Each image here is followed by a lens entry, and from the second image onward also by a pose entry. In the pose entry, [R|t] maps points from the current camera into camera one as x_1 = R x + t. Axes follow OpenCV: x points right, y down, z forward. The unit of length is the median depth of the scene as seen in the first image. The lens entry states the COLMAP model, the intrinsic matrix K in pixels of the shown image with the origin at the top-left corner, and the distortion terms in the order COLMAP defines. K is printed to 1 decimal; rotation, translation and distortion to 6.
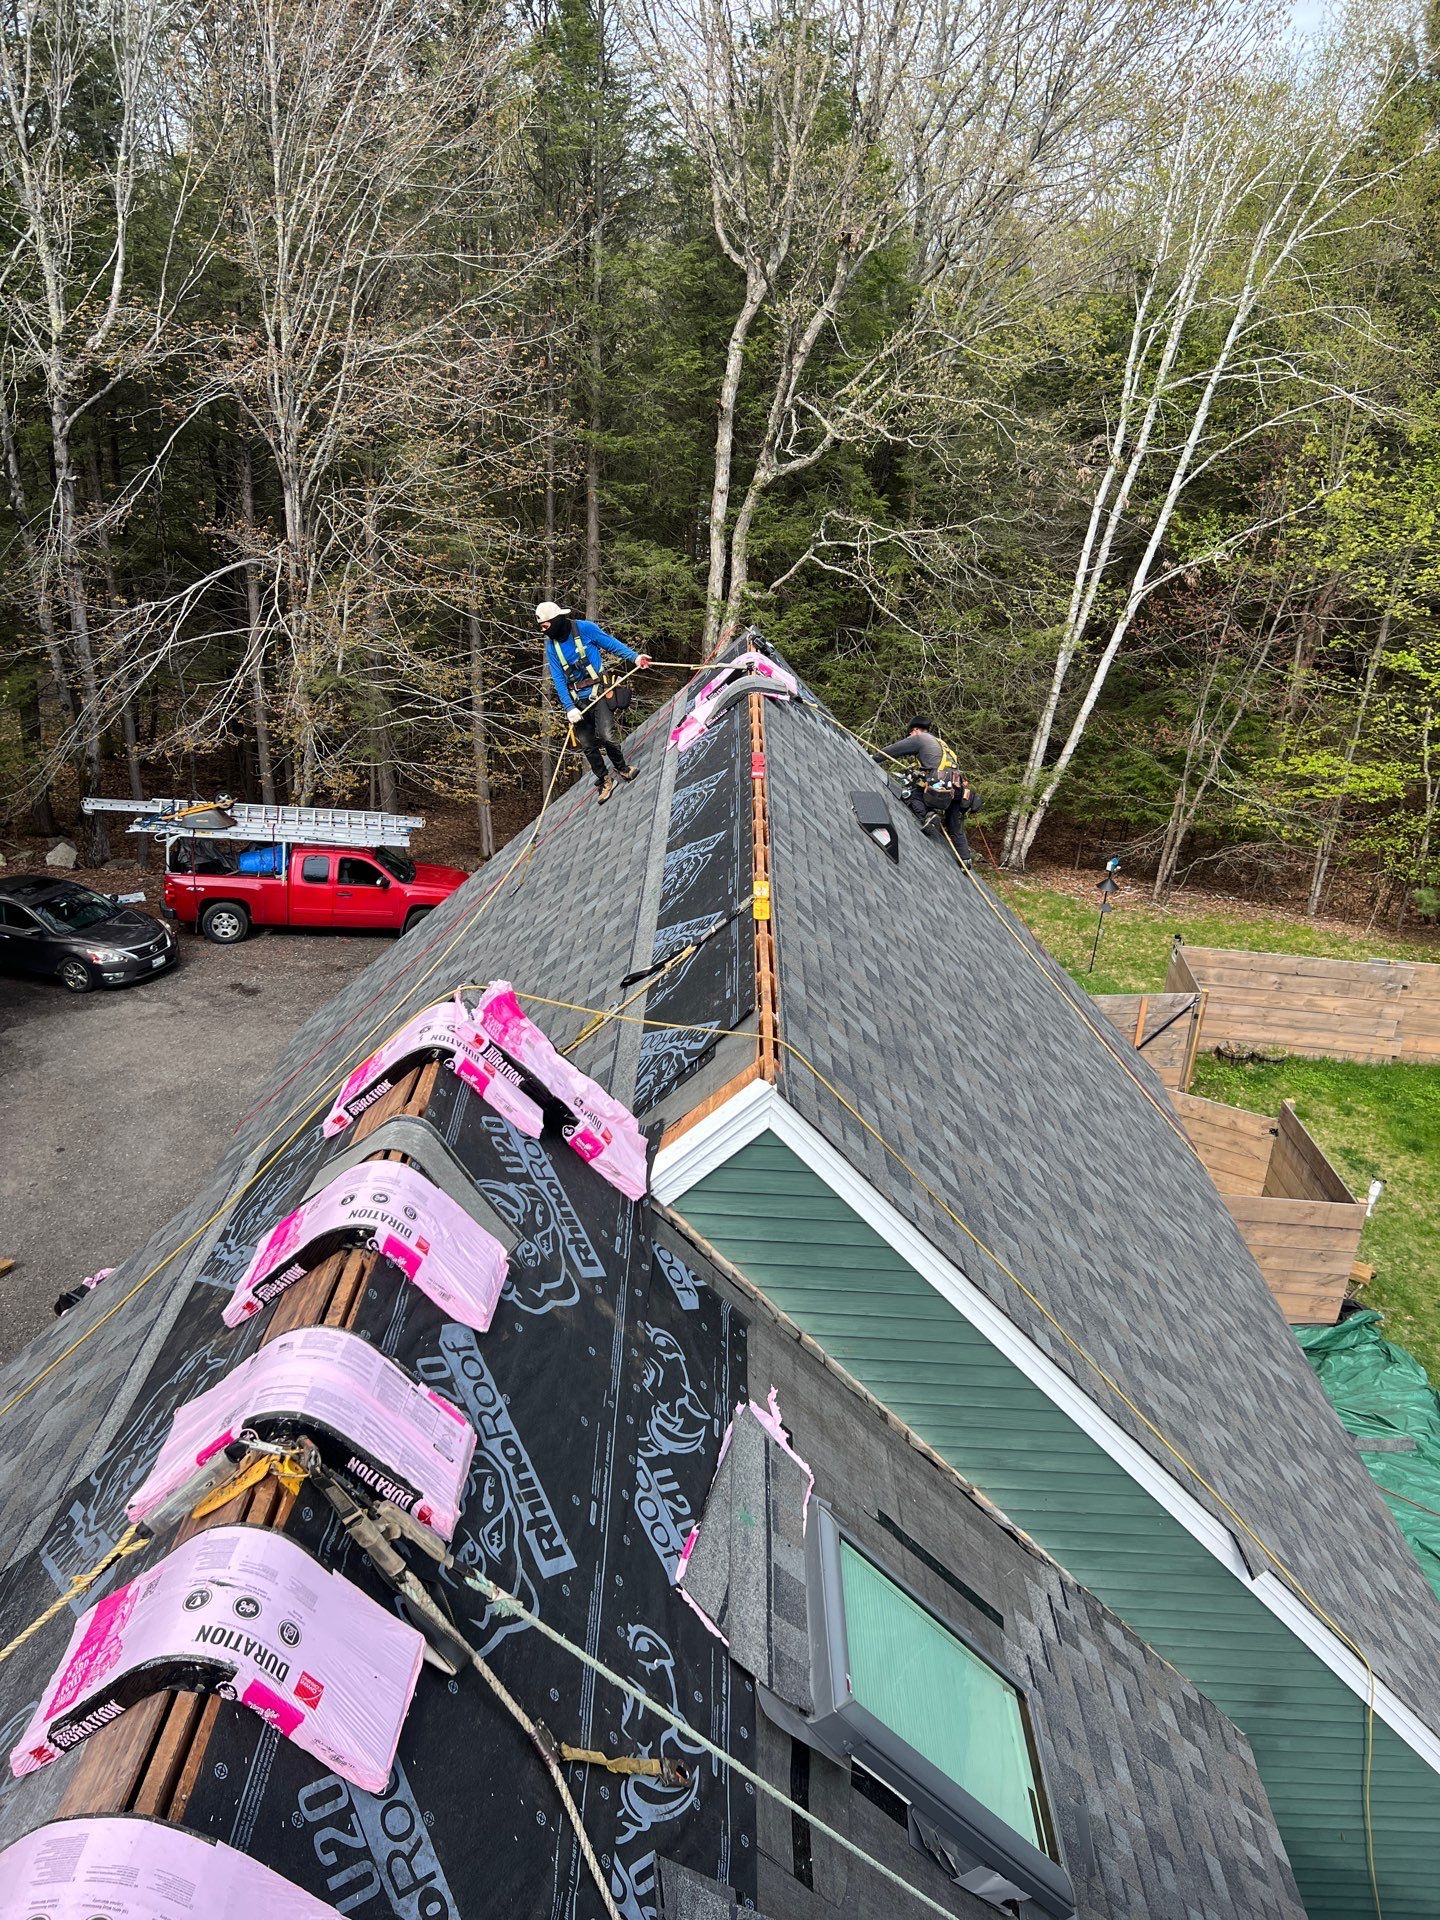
lens RADIAL K [[1456.8, 0, 728.3], [0, 1456.8, 955.7], [0, 0, 1]] dist [0.056625, -0.079782]
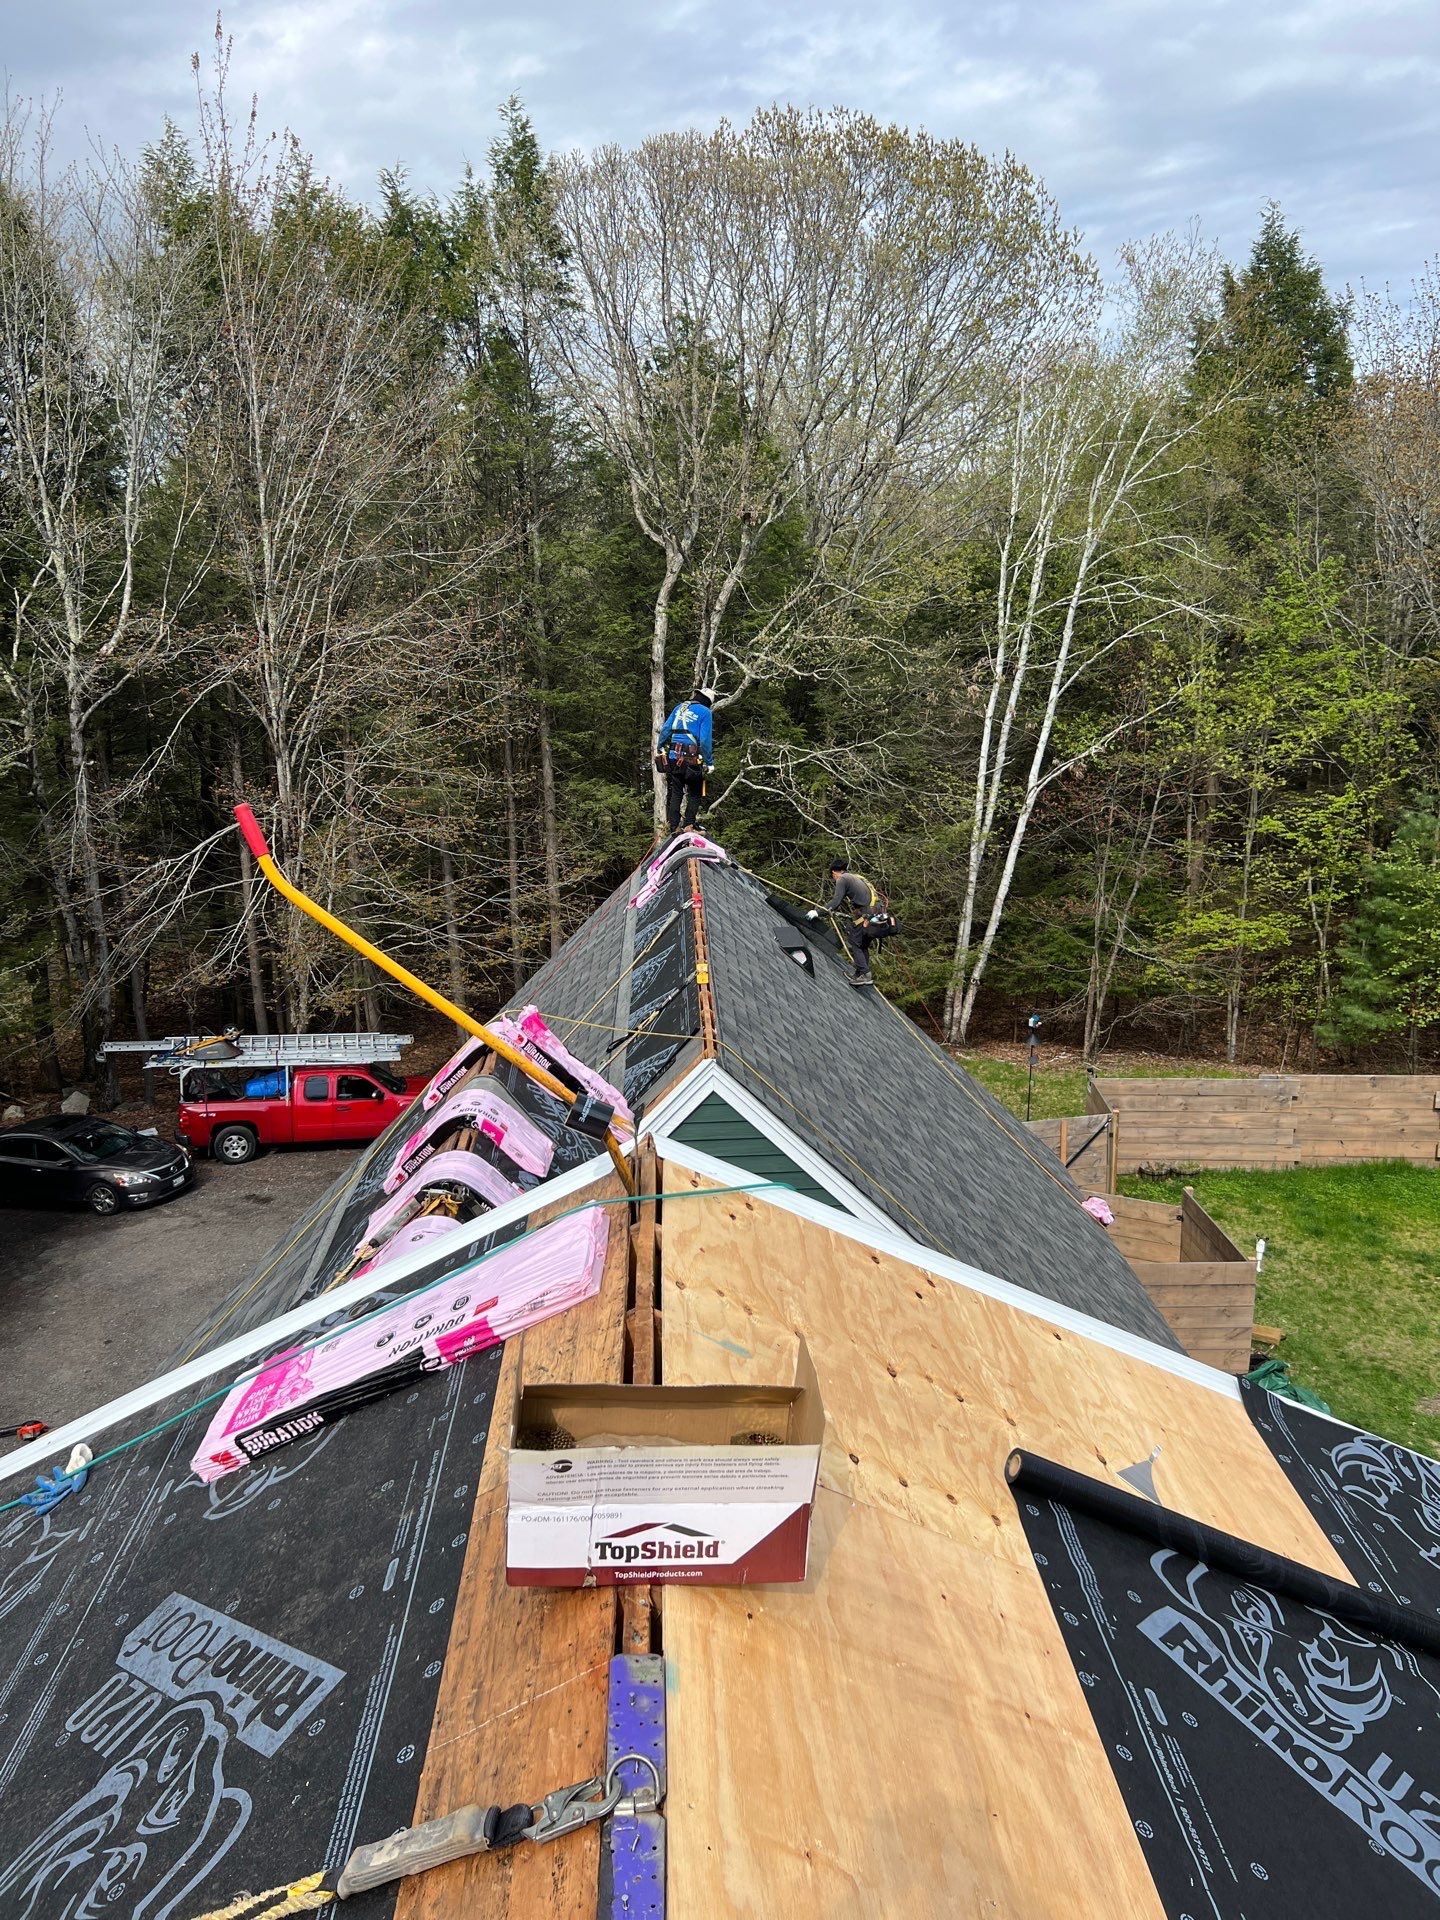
lens RADIAL K [[1464.1, 0, 717.1], [0, 1464.1, 963.0], [0, 0, 1]] dist [0.128610, -0.325063]
pose [[0.996340, -0.082983, 0.020504, 0.002480], [0.085179, 0.983929, -0.156937, 0.049807], [-0.007152, 0.158109, 0.987396, -0.114908]]
